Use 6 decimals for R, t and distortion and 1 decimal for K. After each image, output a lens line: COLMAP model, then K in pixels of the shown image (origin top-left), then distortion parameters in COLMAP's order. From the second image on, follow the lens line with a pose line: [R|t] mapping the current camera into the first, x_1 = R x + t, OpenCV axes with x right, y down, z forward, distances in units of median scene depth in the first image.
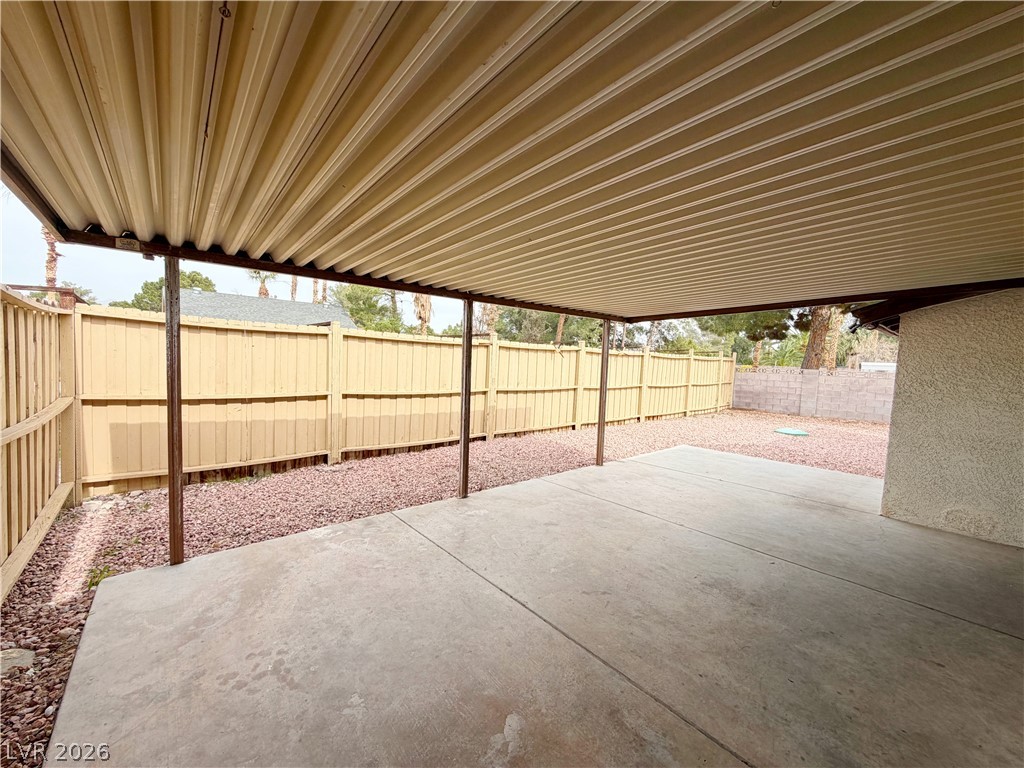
lens RADIAL K [[409.1, 0, 508.7], [0, 409.1, 385.3], [0, 0, 1]] dist [0.000531, 0.000060]
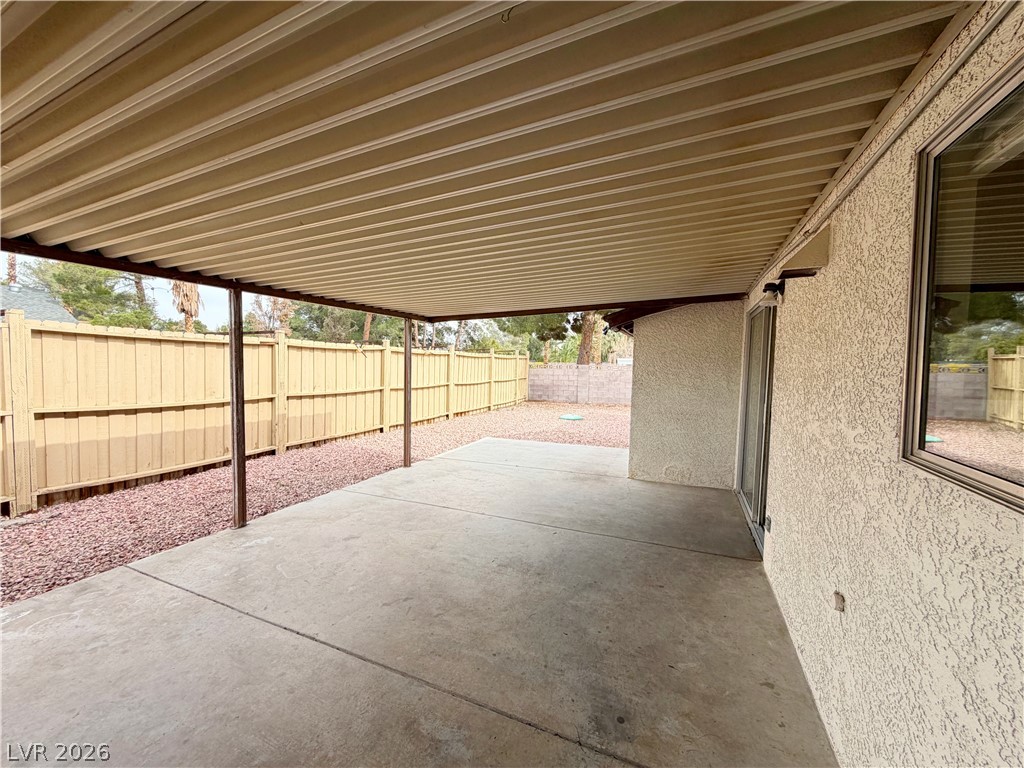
lens RADIAL K [[409.1, 0, 508.7], [0, 409.1, 385.3], [0, 0, 1]] dist [0.000531, 0.000060]
pose [[0.900369, -0.043053, 0.432992, 0.030833], [0.042780, 0.999031, 0.010379, 0.000780], [-0.433019, 0.009179, 0.901338, 0.009290]]
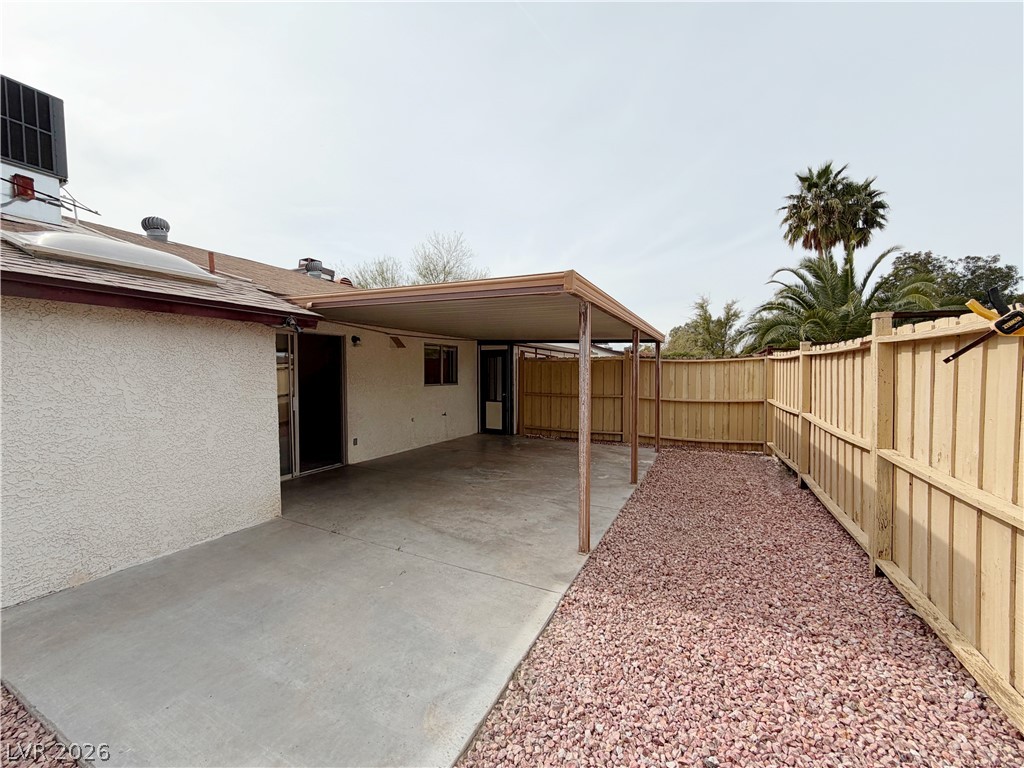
lens RADIAL K [[409.1, 0, 508.7], [0, 409.1, 385.3], [0, 0, 1]] dist [0.000531, 0.000060]
pose [[-0.921510, -0.021866, -0.387739, 0.707745], [-0.053356, 0.996074, 0.070635, -0.092296], [0.384672, 0.085779, -0.919059, 1.889043]]
